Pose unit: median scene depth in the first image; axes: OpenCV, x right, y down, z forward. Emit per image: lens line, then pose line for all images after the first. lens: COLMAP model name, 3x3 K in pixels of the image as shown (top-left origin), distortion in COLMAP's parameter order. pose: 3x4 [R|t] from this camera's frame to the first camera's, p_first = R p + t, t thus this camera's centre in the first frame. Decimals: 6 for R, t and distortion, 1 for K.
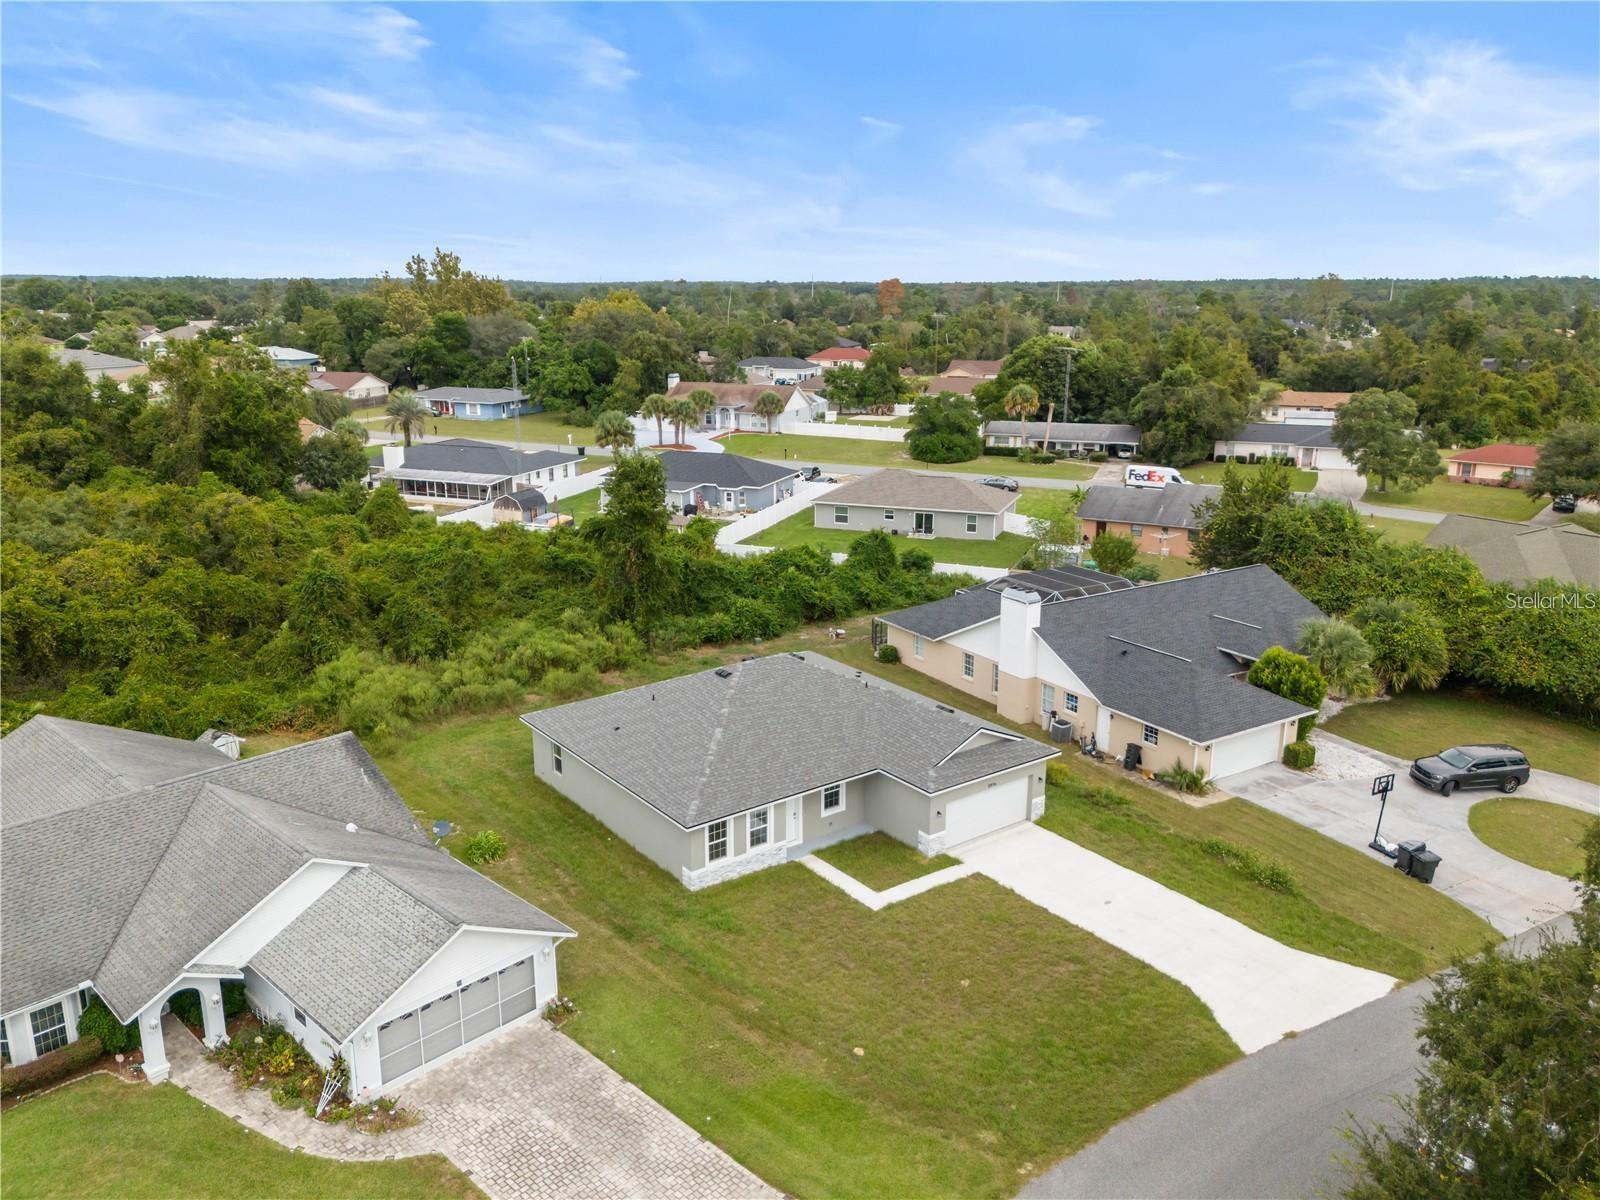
lens RADIAL K [[1189.8, 0, 810.8], [0, 1189.8, 600.4], [0, 0, 1]] dist [0.094865, -0.104792]
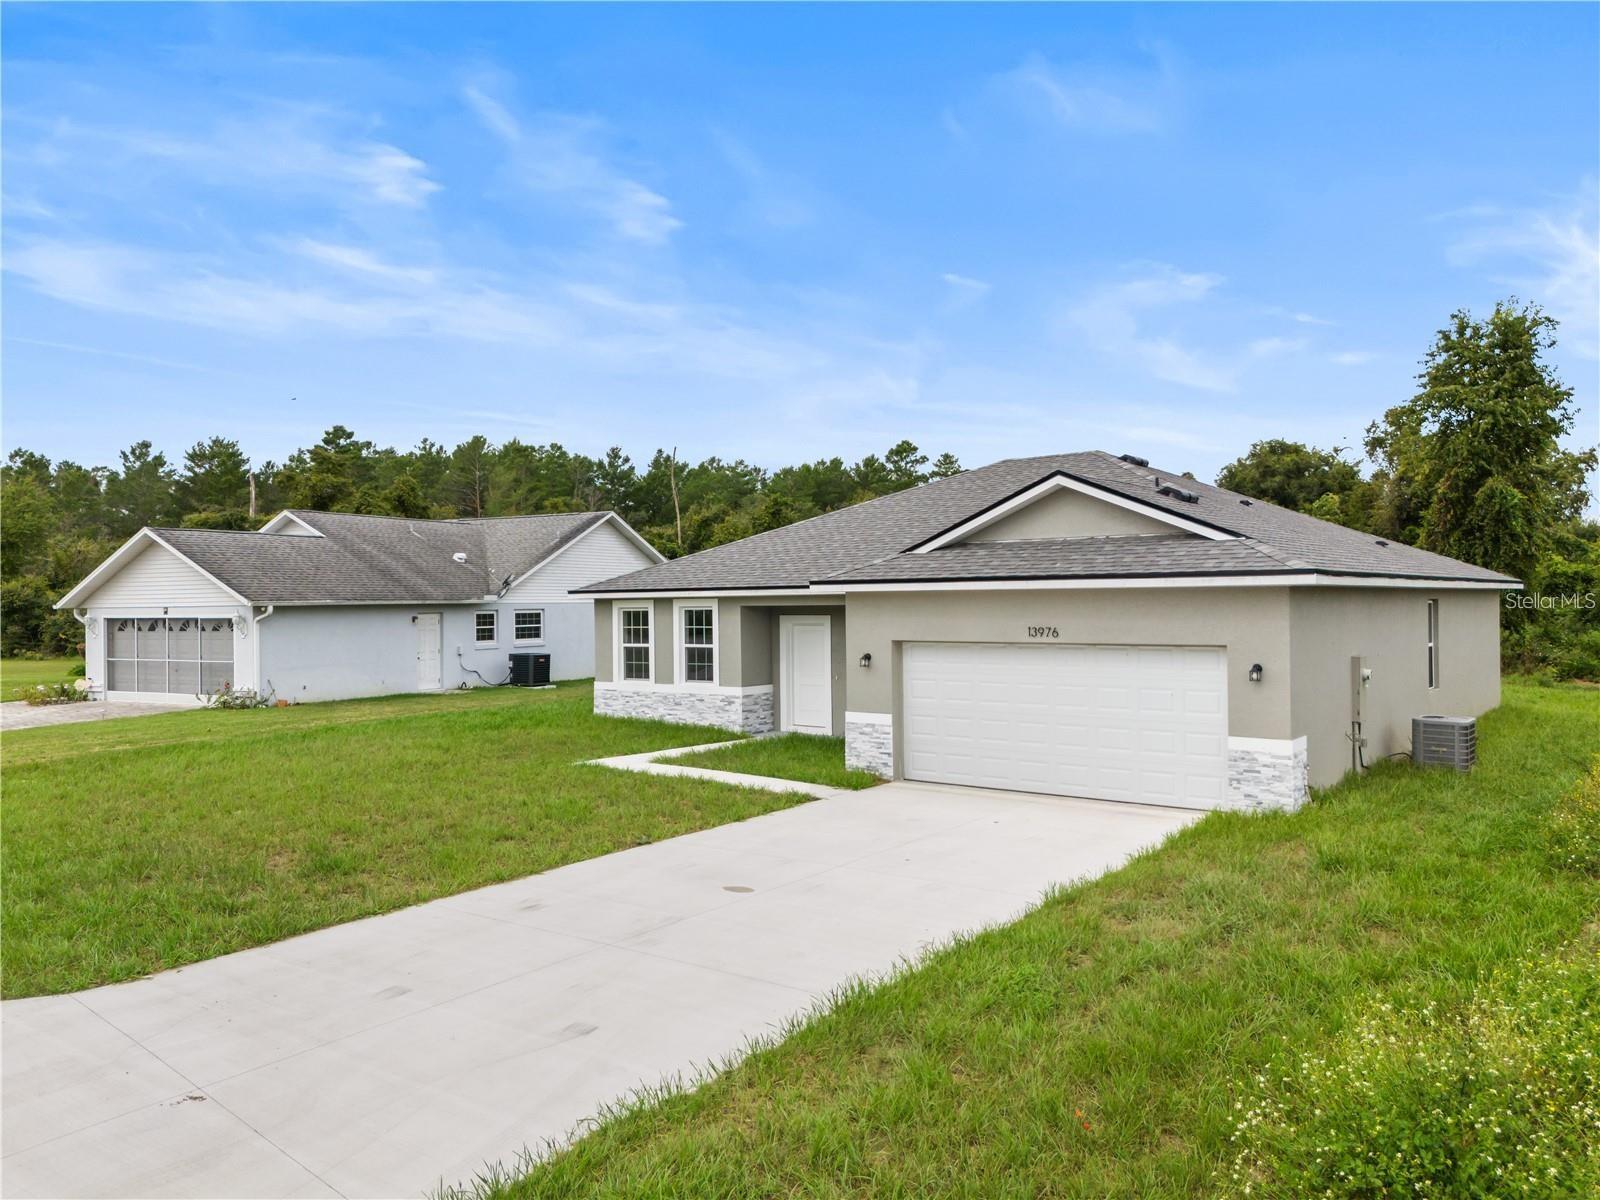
lens RADIAL K [[1174.4, 0, 803.9], [0, 1174.4, 617.0], [0, 0, 1]] dist [0.098890, -0.127519]
pose [[0.260238, 0.003029, -0.965540, 0.333779], [-0.234623, 0.970221, -0.060193, 0.135460], [0.936605, 0.242202, 0.253199, 0.616800]]
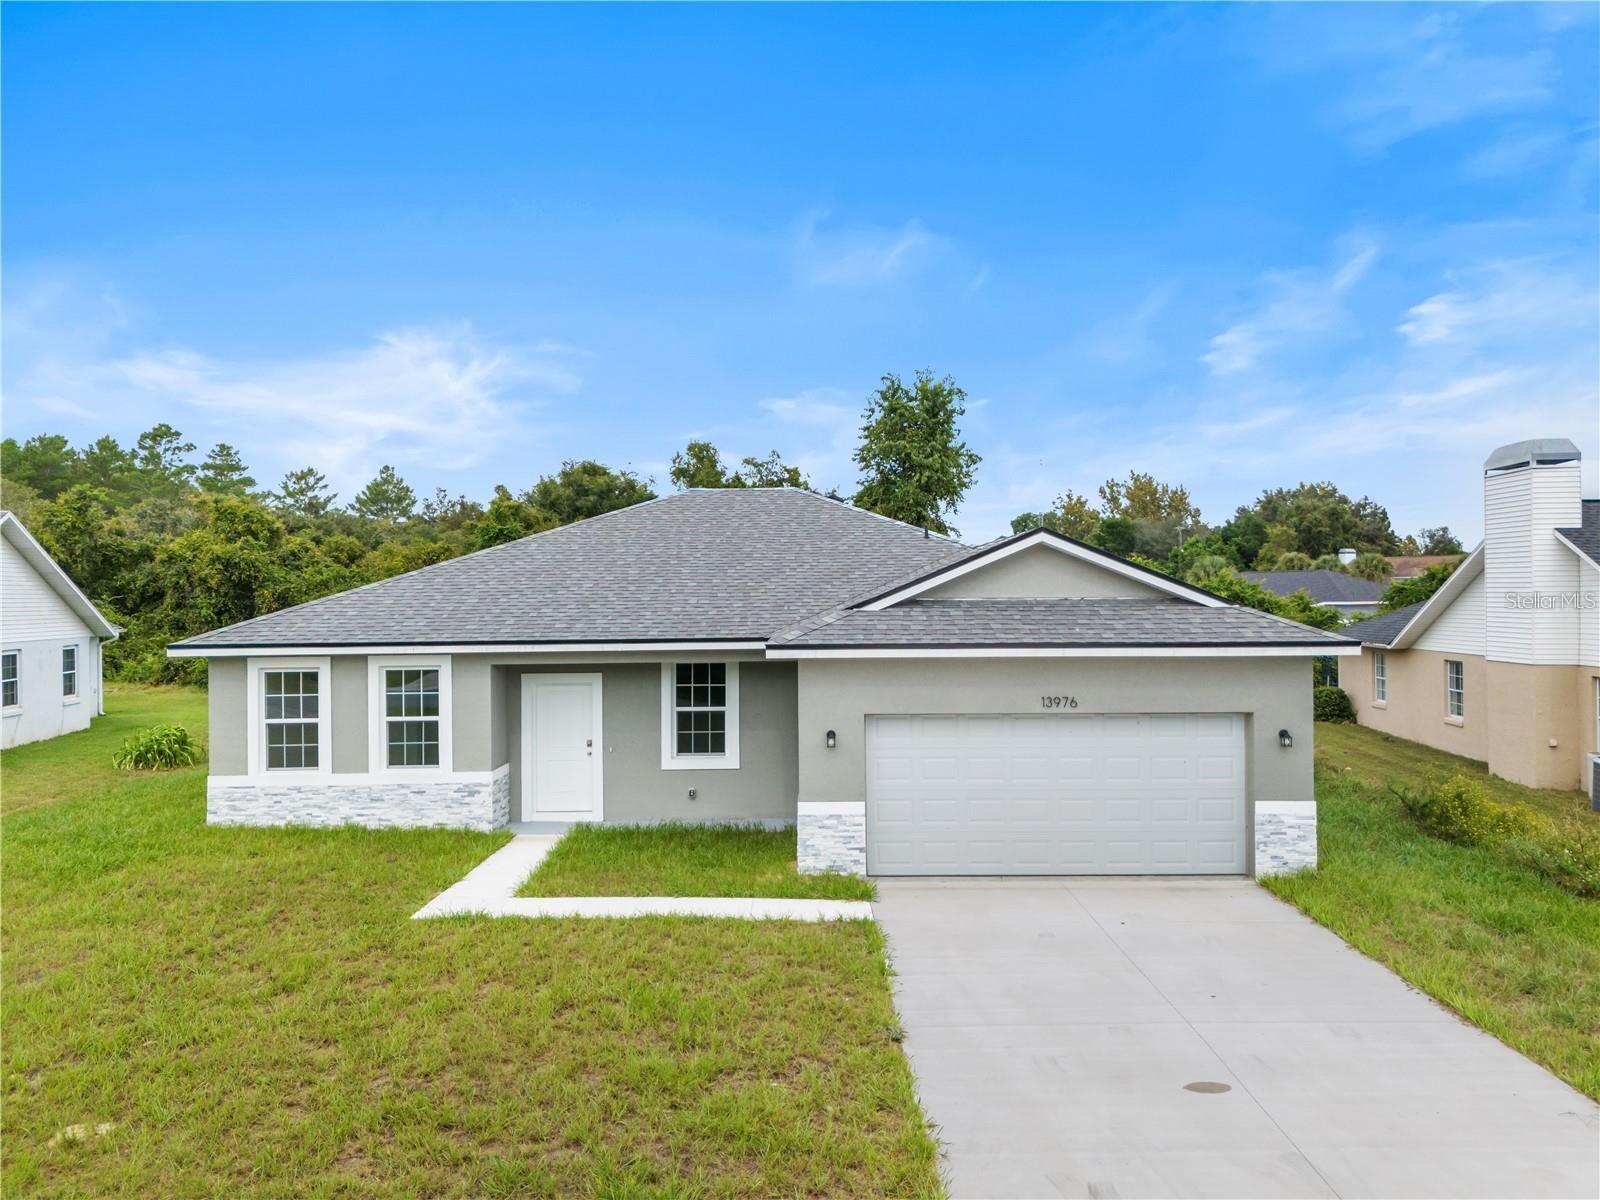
lens RADIAL K [[1174.4, 0, 803.9], [0, 1174.4, 617.0], [0, 0, 1]] dist [0.098890, -0.127519]
pose [[0.793558, -0.004671, -0.608477, 0.209853], [-0.141274, 0.971232, -0.191701, 0.146795], [0.591868, 0.238088, 0.770069, 0.517455]]
